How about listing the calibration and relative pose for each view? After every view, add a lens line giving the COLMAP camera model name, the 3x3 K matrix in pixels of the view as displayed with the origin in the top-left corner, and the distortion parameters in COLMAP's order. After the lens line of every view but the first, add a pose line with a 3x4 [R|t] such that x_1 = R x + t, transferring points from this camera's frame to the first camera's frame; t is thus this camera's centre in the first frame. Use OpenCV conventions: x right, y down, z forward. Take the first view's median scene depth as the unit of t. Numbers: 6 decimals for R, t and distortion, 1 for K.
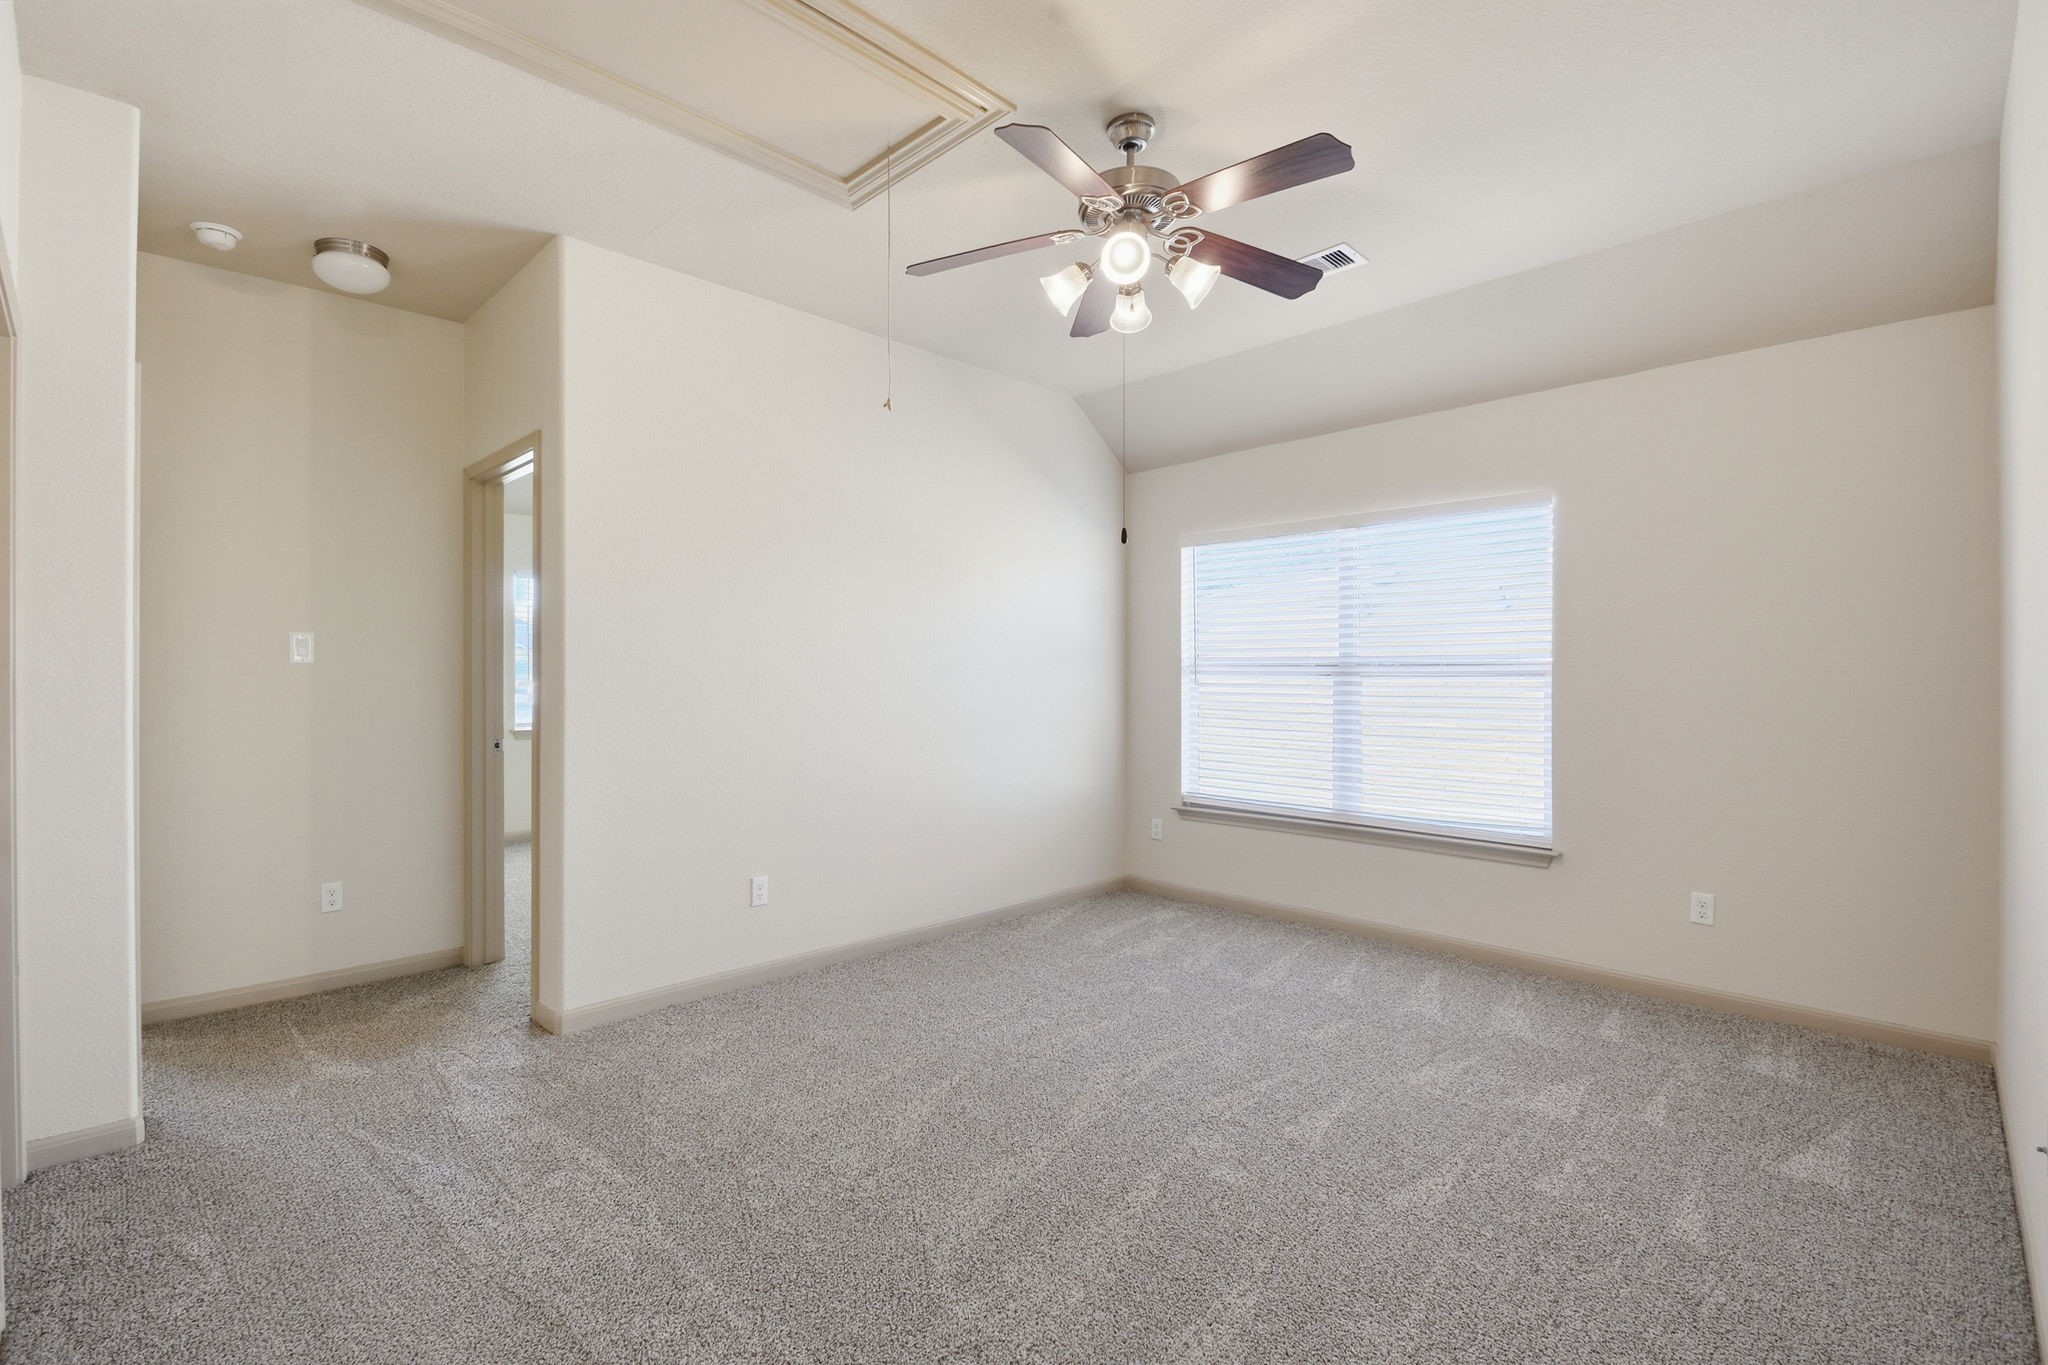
lens RADIAL K [[919.8, 0, 991.1], [0, 919.8, 700.3], [0, 0, 1]] dist [0.002205, -0.013596]
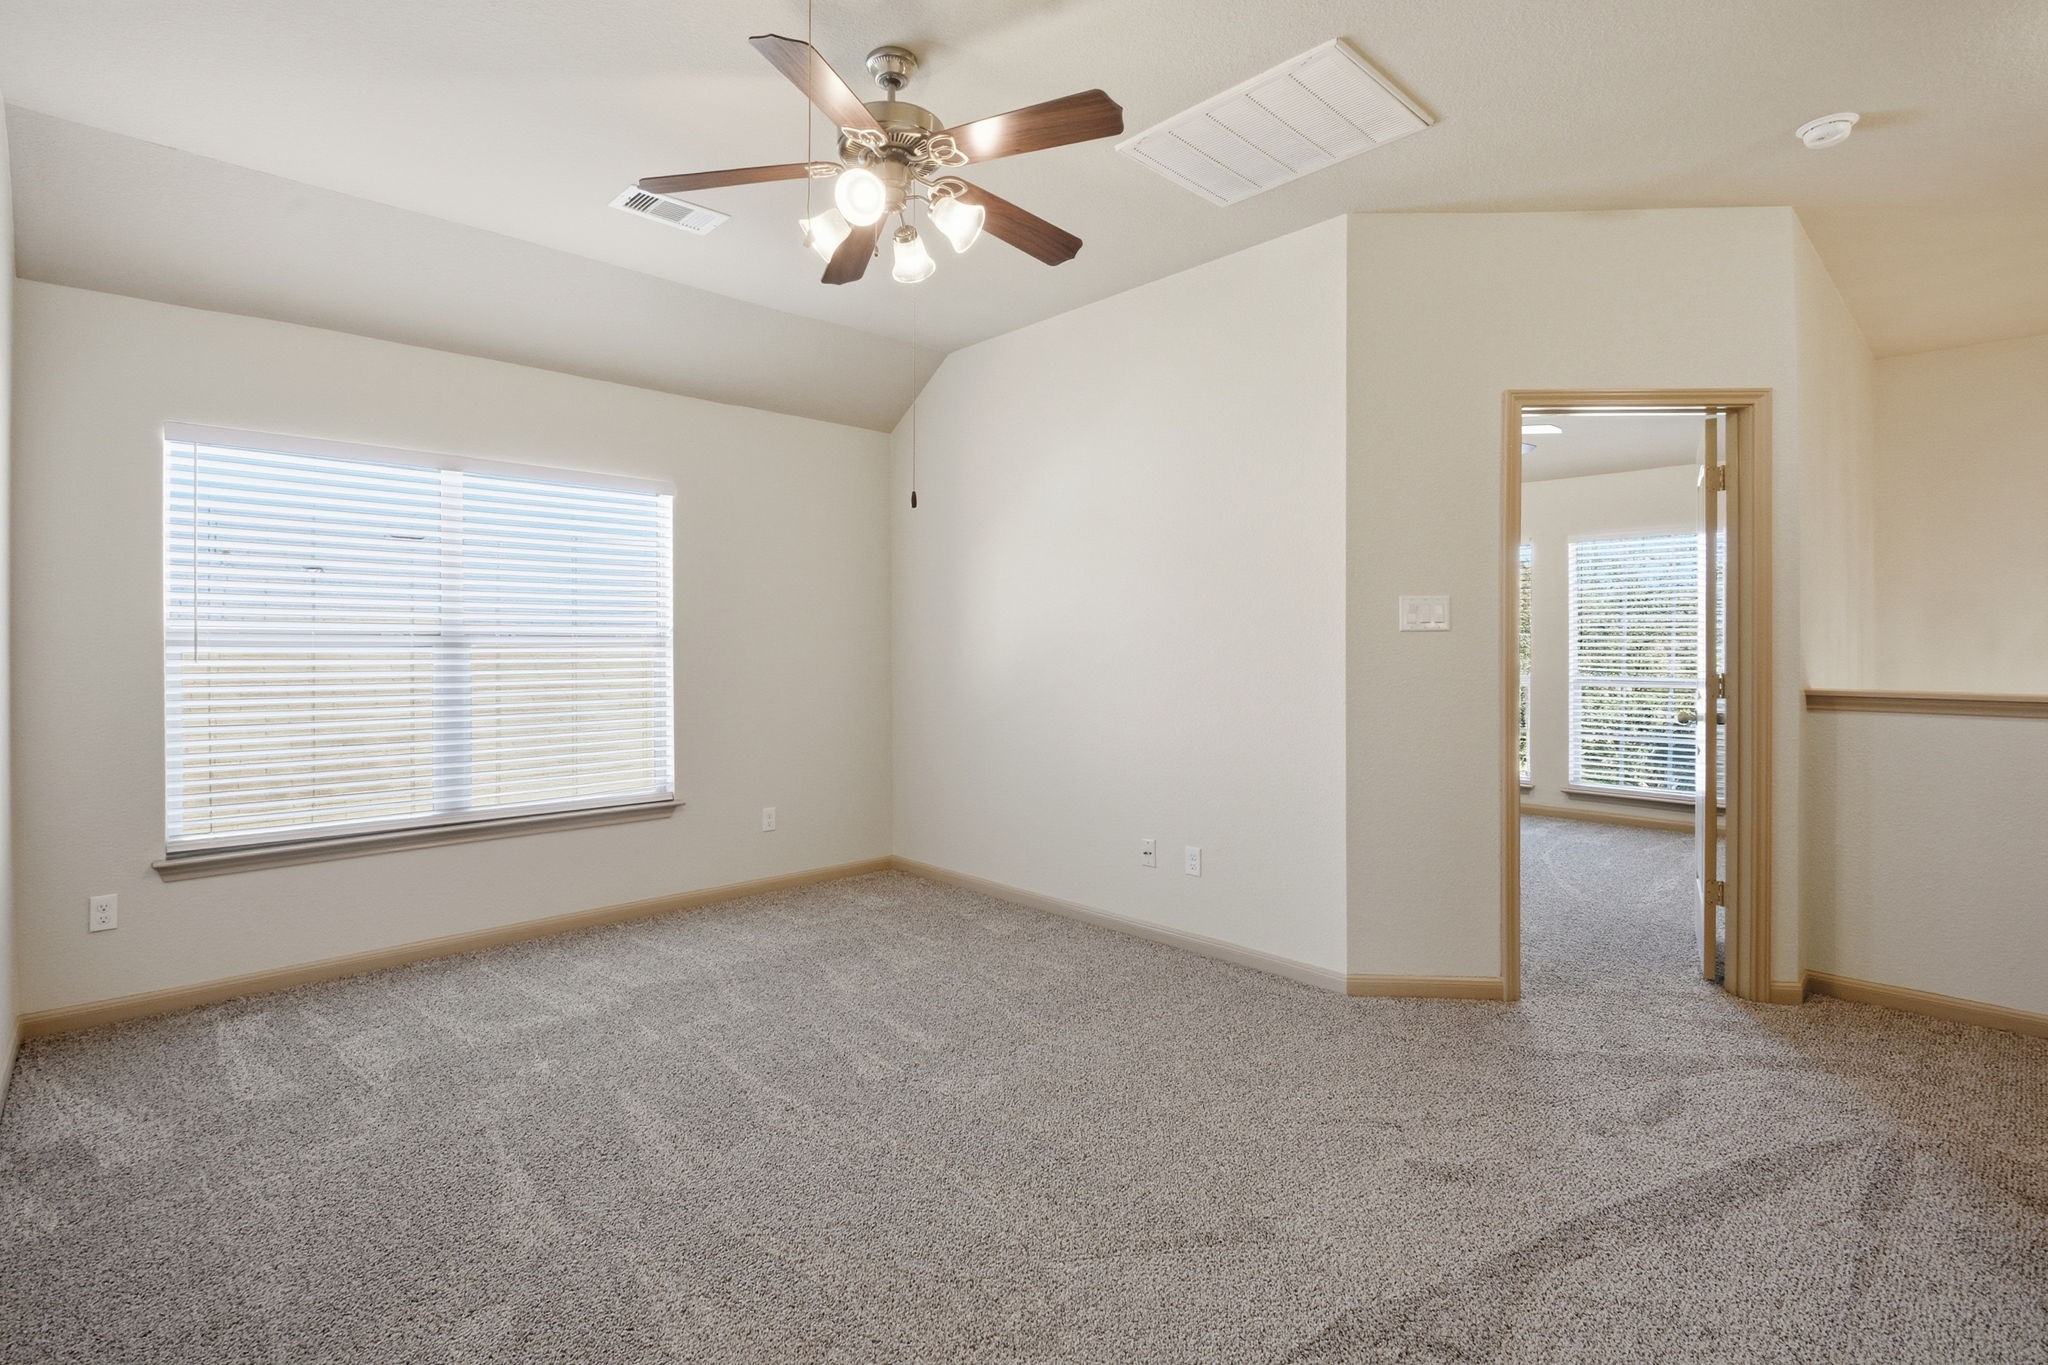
lens RADIAL K [[924.9, 0, 1019.6], [0, 924.9, 661.0], [0, 0, 1]] dist [0.000764, -0.000020]
pose [[0.022816, -0.017435, 0.999588, -0.488734], [0.029571, 0.999422, 0.016757, -0.014093], [-0.999302, 0.029176, 0.023319, 0.515481]]
